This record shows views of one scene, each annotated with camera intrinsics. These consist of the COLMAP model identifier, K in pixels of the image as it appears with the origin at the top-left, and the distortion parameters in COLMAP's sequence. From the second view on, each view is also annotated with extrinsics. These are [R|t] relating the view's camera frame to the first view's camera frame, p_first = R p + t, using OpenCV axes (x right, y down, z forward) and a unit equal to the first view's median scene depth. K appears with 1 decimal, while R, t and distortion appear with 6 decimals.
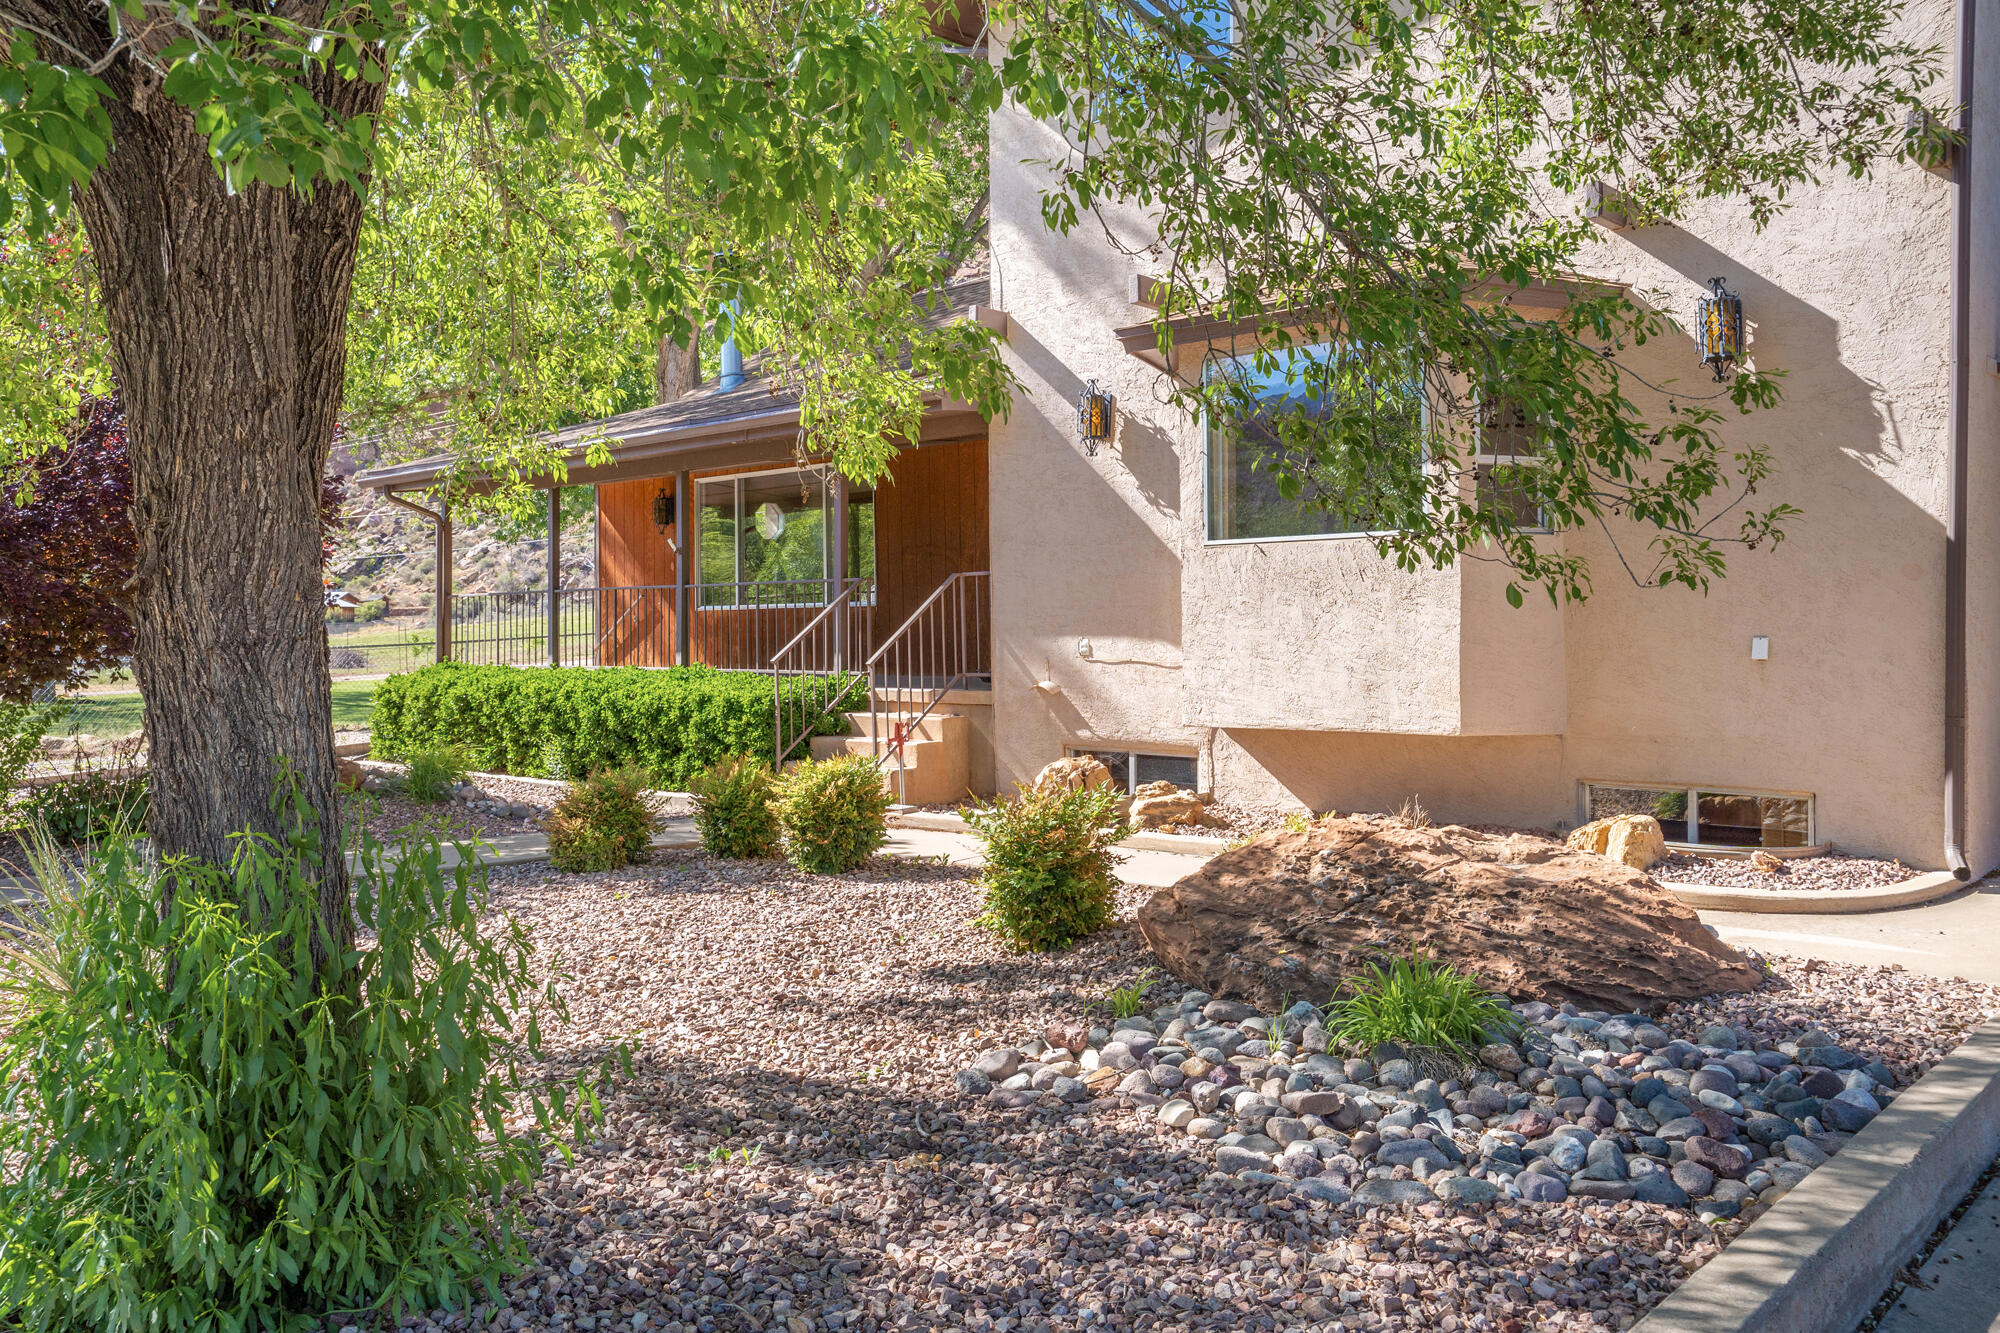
lens RADIAL K [[1618.8, 0, 1002.1], [0, 1618.8, 662.6], [0, 0, 1]] dist [0.004753, 0.000513]
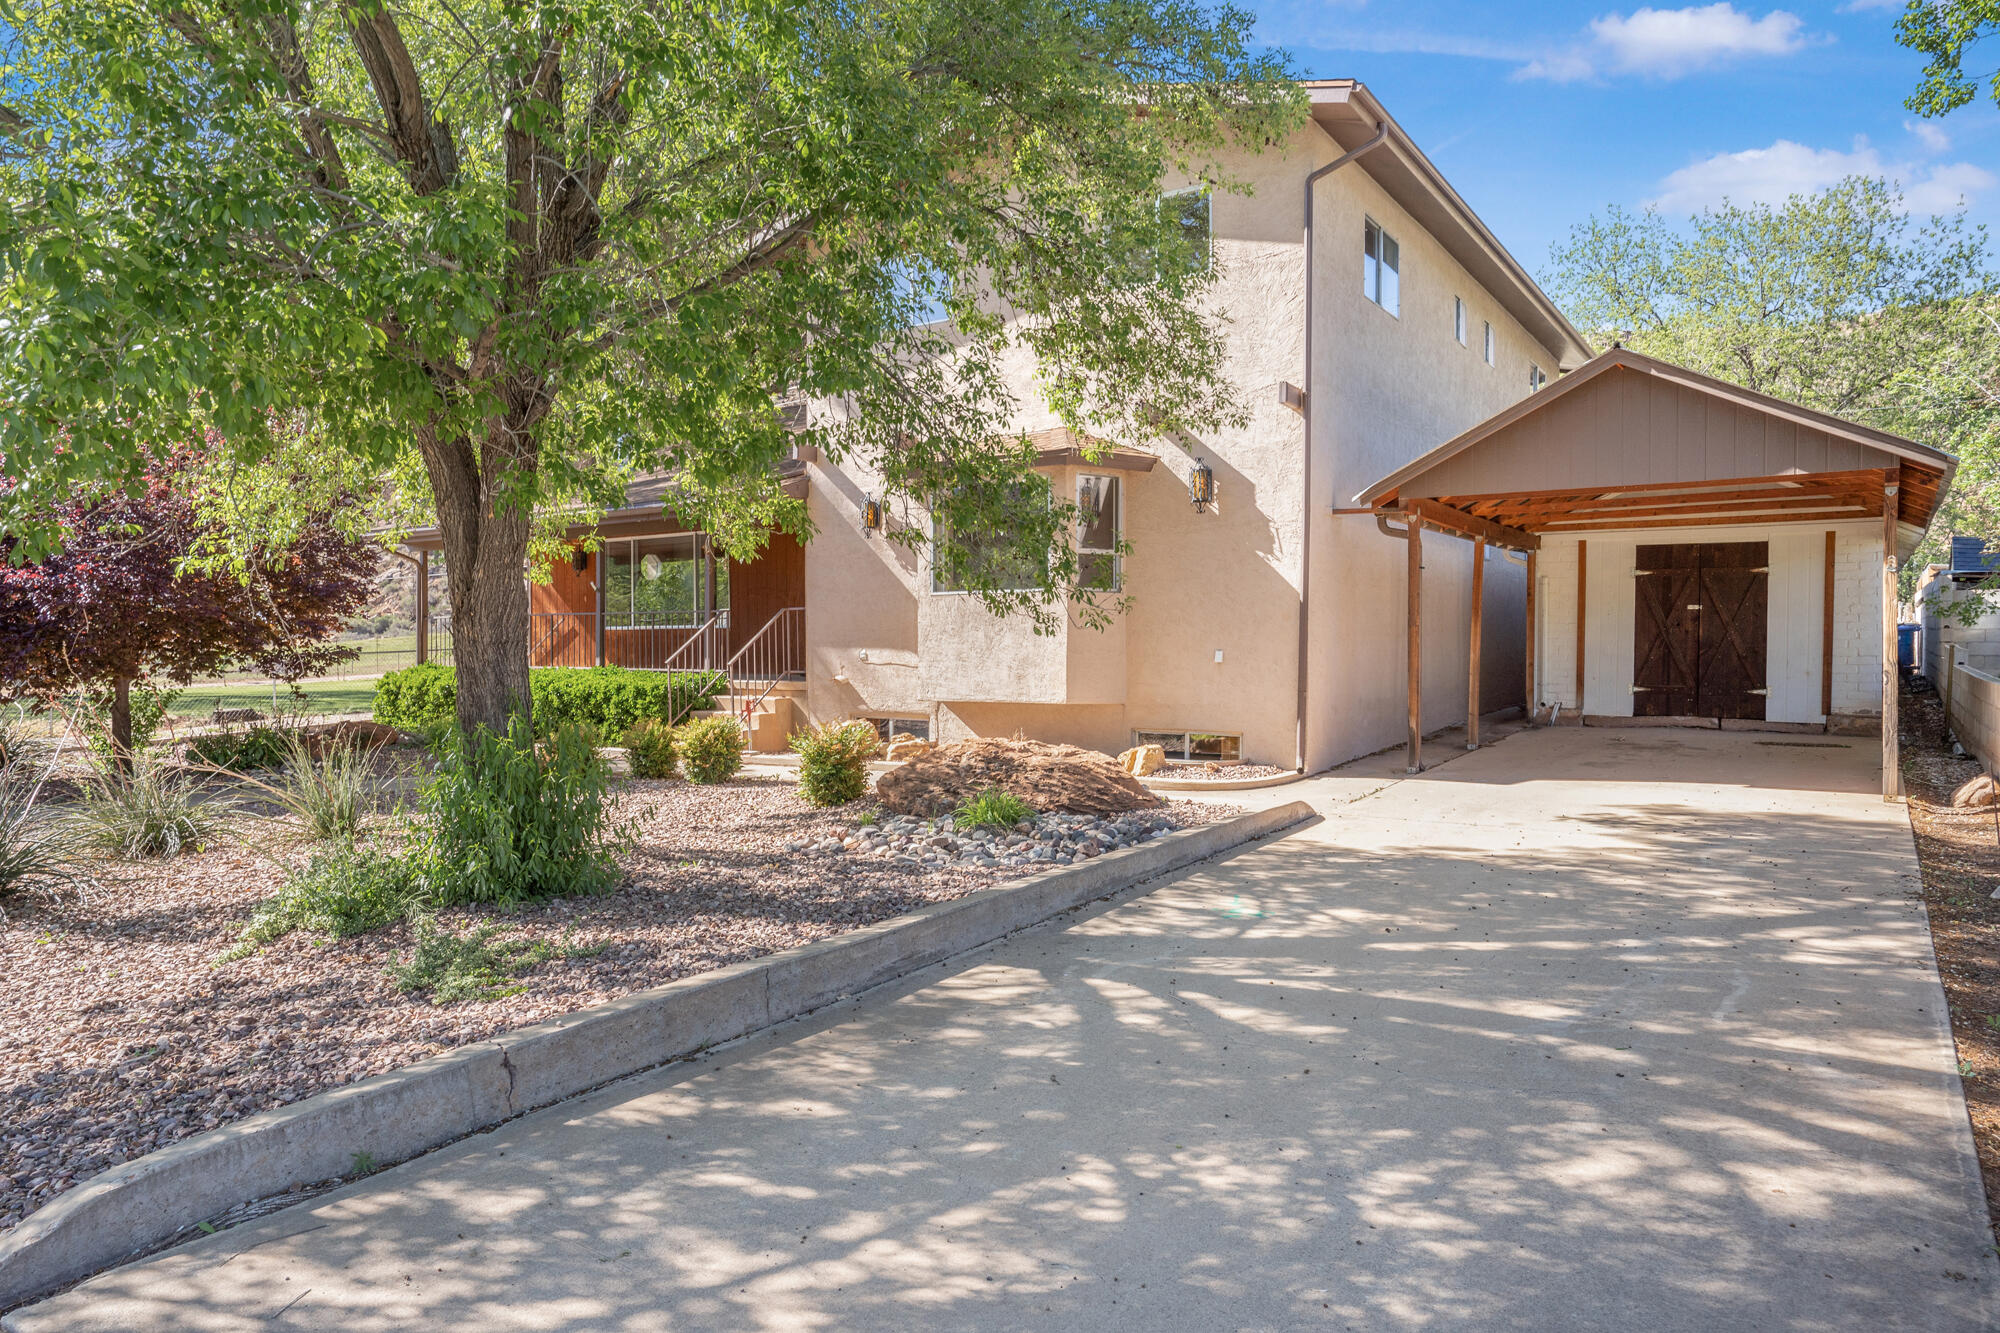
lens RADIAL K [[1336.3, 0, 993.0], [0, 1336.3, 664.6], [0, 0, 1]] dist [-0.009195, 0.000078]
pose [[0.991679, 0.006652, 0.128566, 0.008009], [-0.005632, 0.999950, -0.008297, 0.012533], [-0.128615, 0.007504, 0.991666, -0.413959]]
